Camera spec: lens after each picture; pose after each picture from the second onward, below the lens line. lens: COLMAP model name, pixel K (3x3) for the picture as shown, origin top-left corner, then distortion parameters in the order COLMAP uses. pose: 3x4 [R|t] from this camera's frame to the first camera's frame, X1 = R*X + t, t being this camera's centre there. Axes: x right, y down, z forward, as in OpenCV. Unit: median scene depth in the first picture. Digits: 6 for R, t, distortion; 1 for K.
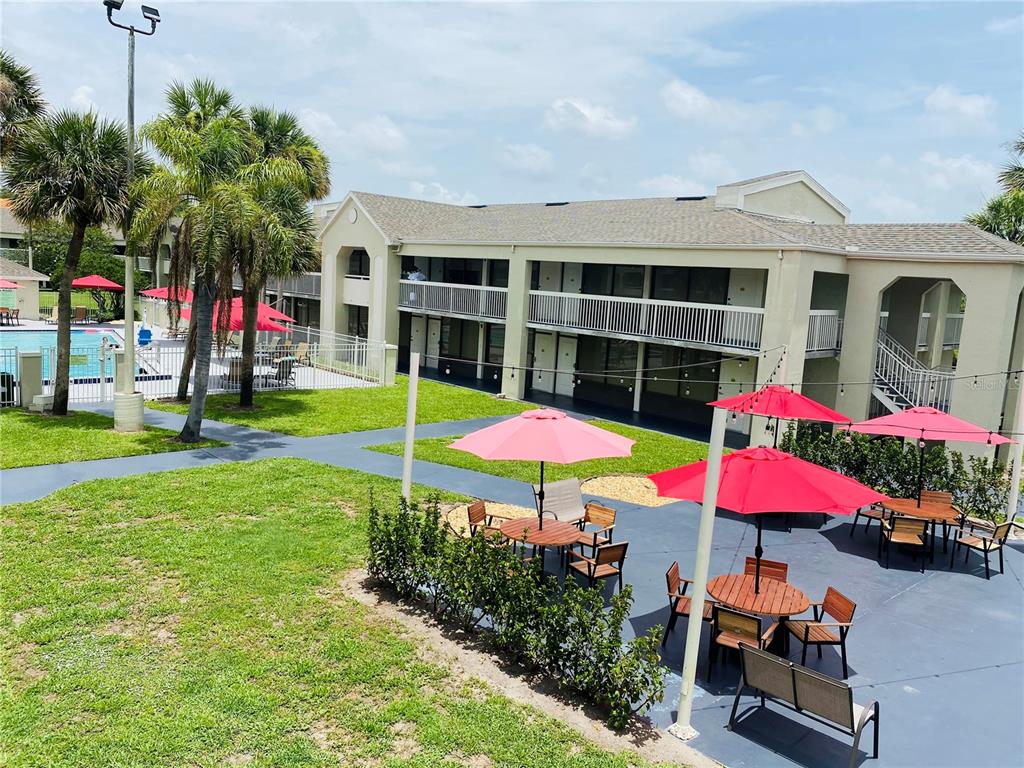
lens RADIAL K [[778.1, 0, 513.8], [0, 778.1, 384.3], [0, 0, 1]] dist [0.042718, -0.064431]
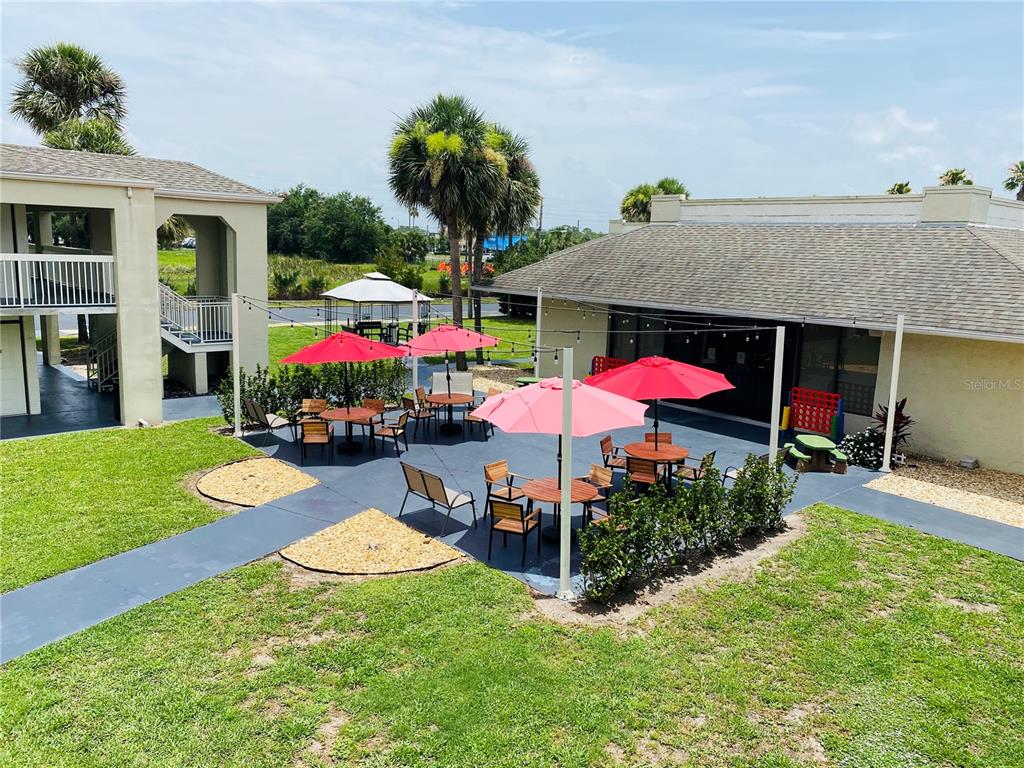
lens RADIAL K [[778.1, 0, 514.5], [0, 778.1, 389.6], [0, 0, 1]] dist [0.042718, -0.064431]
pose [[0.021067, -0.236165, 0.971485, -1.067841], [0.107812, 0.966571, 0.232632, -0.218397], [-0.993948, 0.099836, 0.045824, 1.107088]]
